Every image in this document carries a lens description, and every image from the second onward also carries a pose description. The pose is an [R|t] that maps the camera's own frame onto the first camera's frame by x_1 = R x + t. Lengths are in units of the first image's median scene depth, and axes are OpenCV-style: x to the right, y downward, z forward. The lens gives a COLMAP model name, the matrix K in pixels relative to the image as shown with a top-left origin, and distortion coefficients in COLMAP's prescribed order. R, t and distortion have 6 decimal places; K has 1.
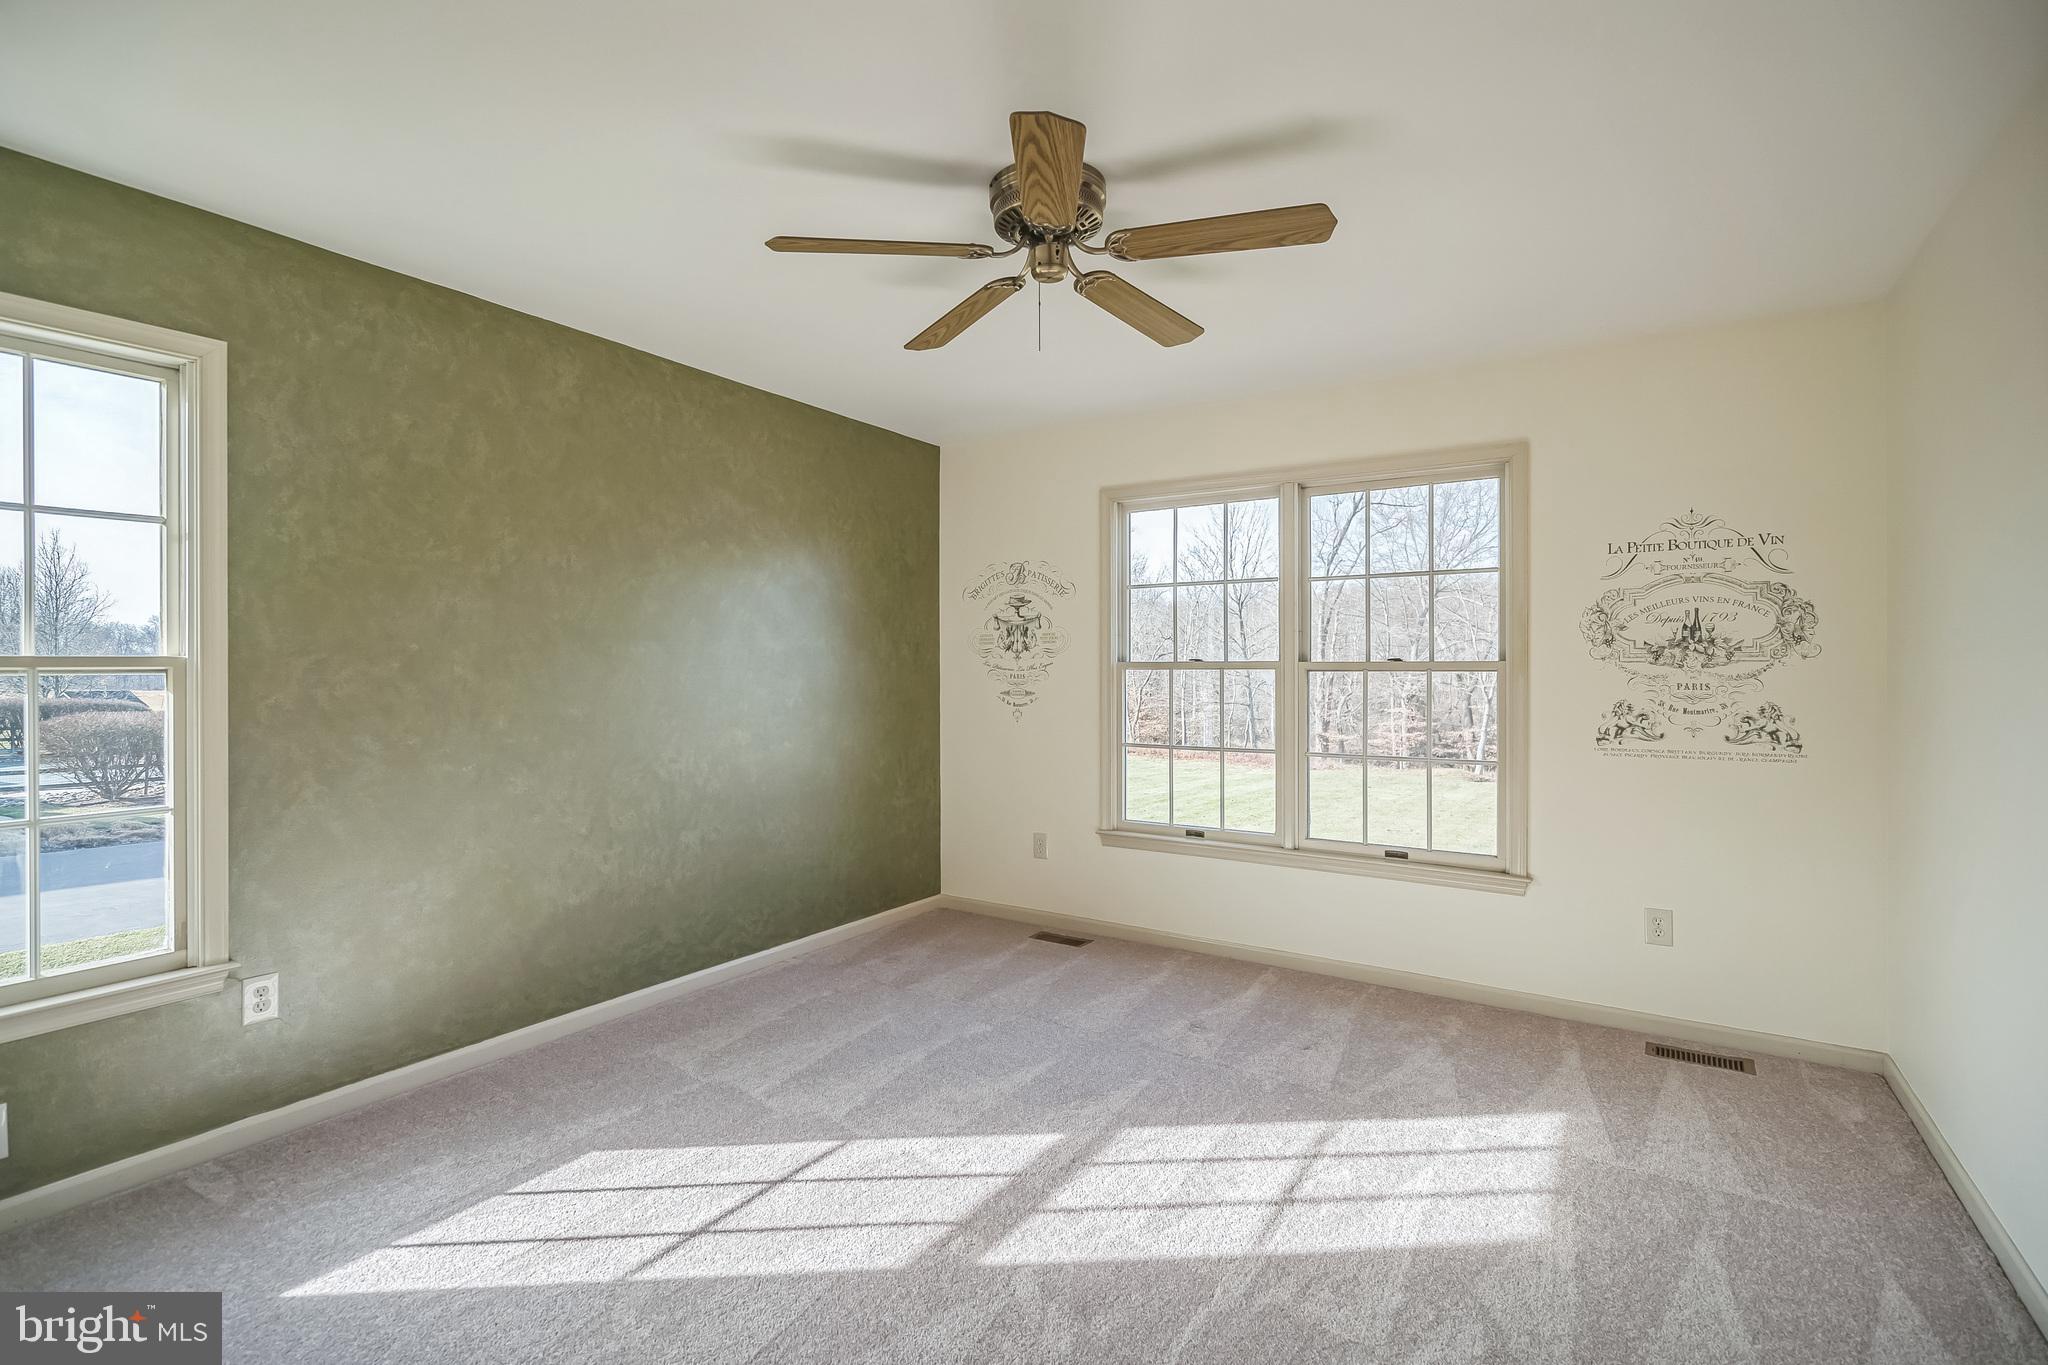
lens RADIAL K [[940.6, 0, 1035.5], [0, 940.6, 675.9], [0, 0, 1]] dist [0.000466, 0.001095]
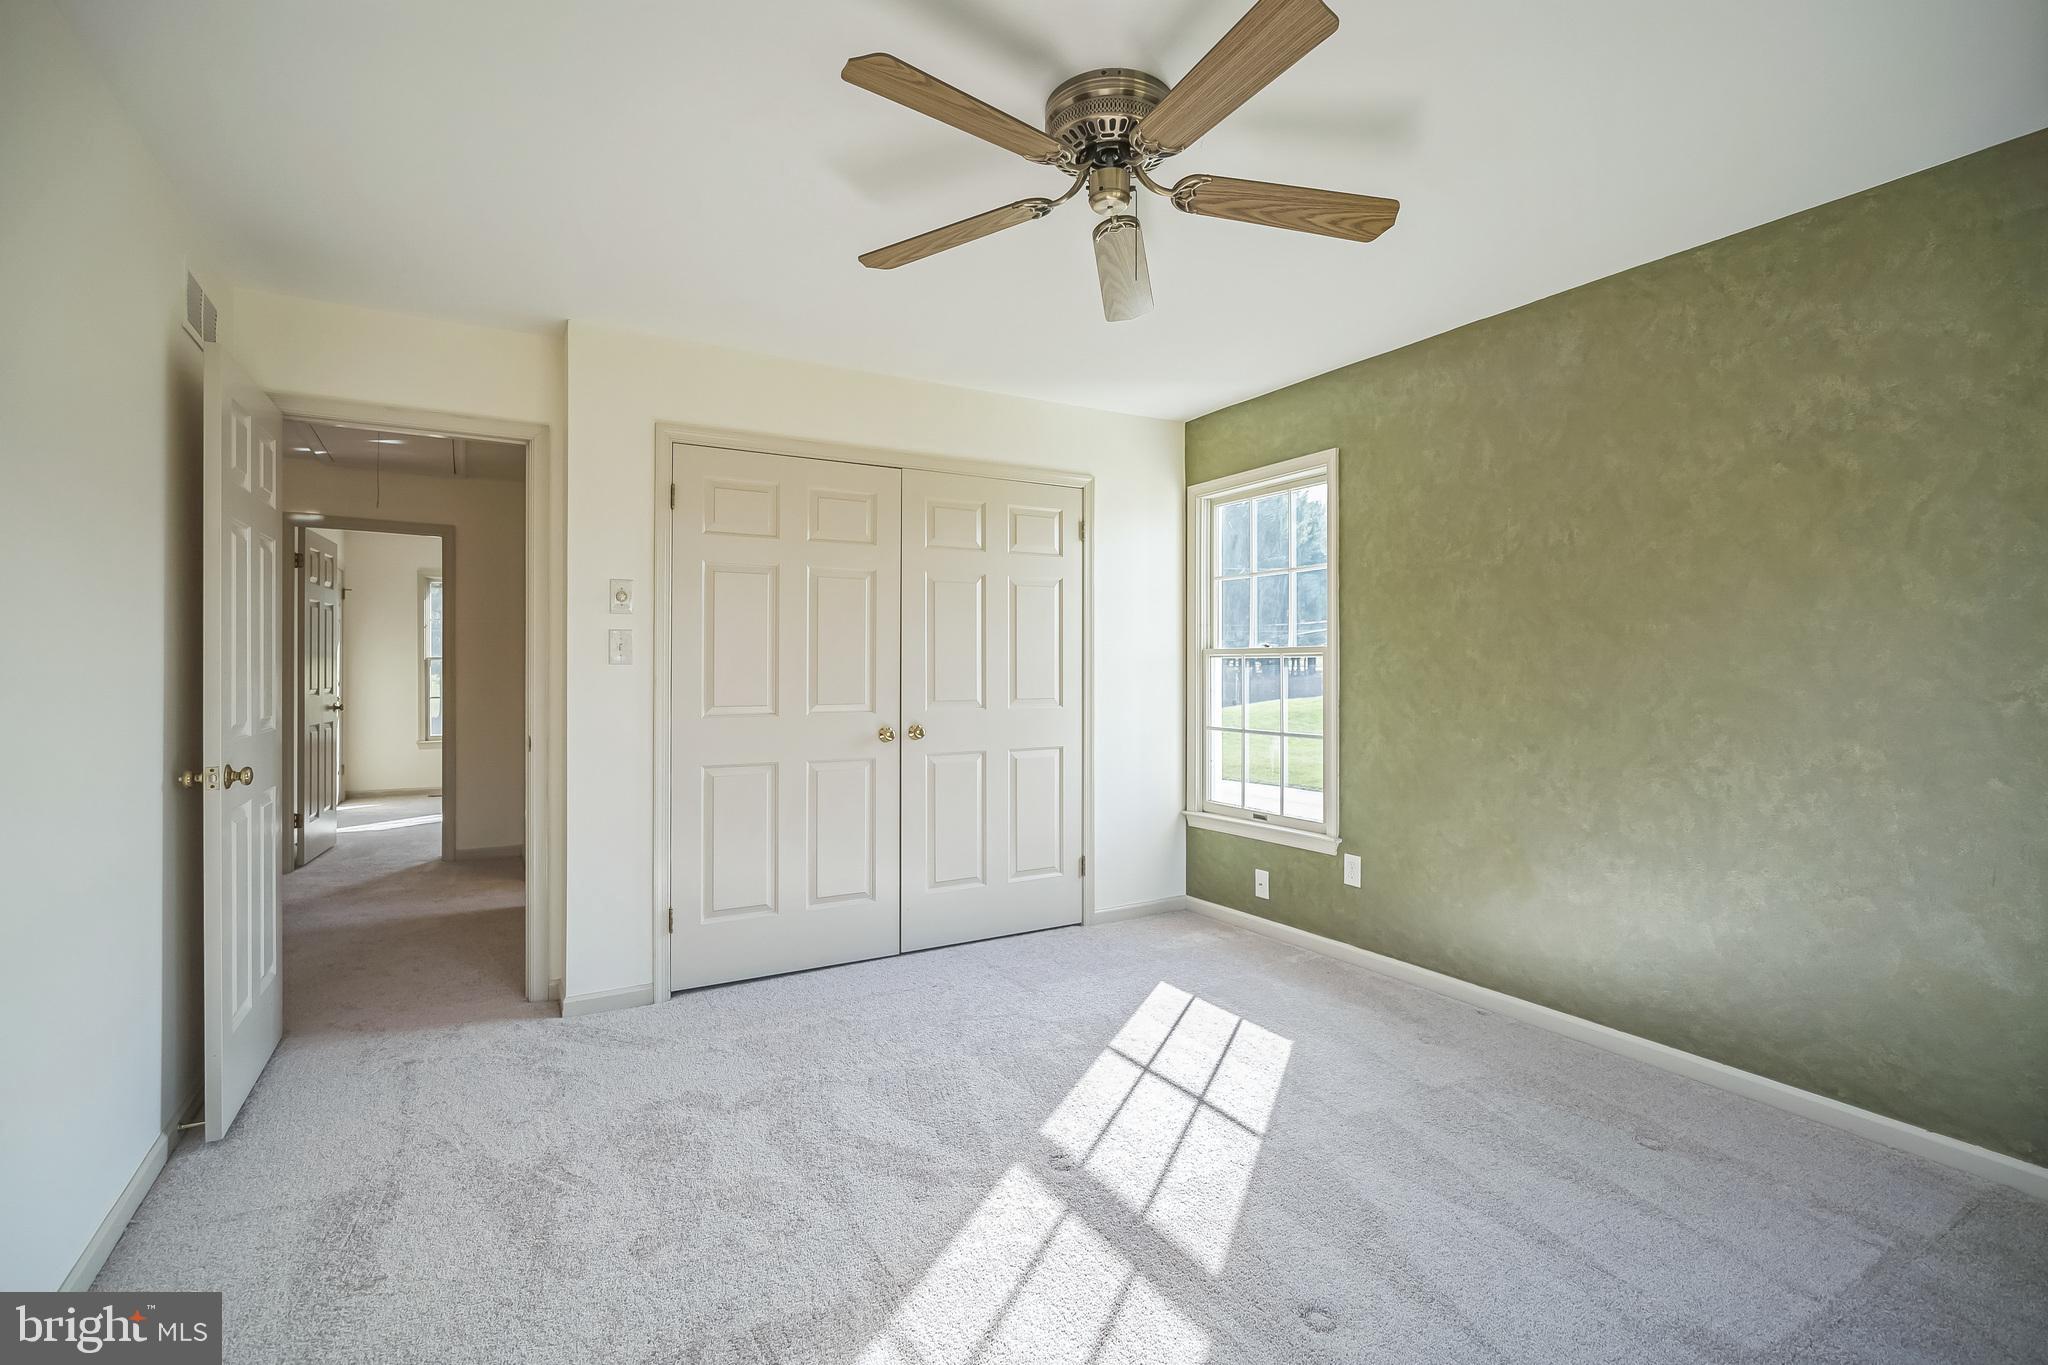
lens RADIAL K [[940.6, 0, 1029.6], [0, 940.6, 662.8], [0, 0, 1]] dist [0.000466, 0.001095]
pose [[-0.453387, -0.001052, -0.891313, 0.664709], [-0.006584, 0.999976, 0.002169, 0.007269], [0.891290, 0.006851, -0.453383, 1.059382]]
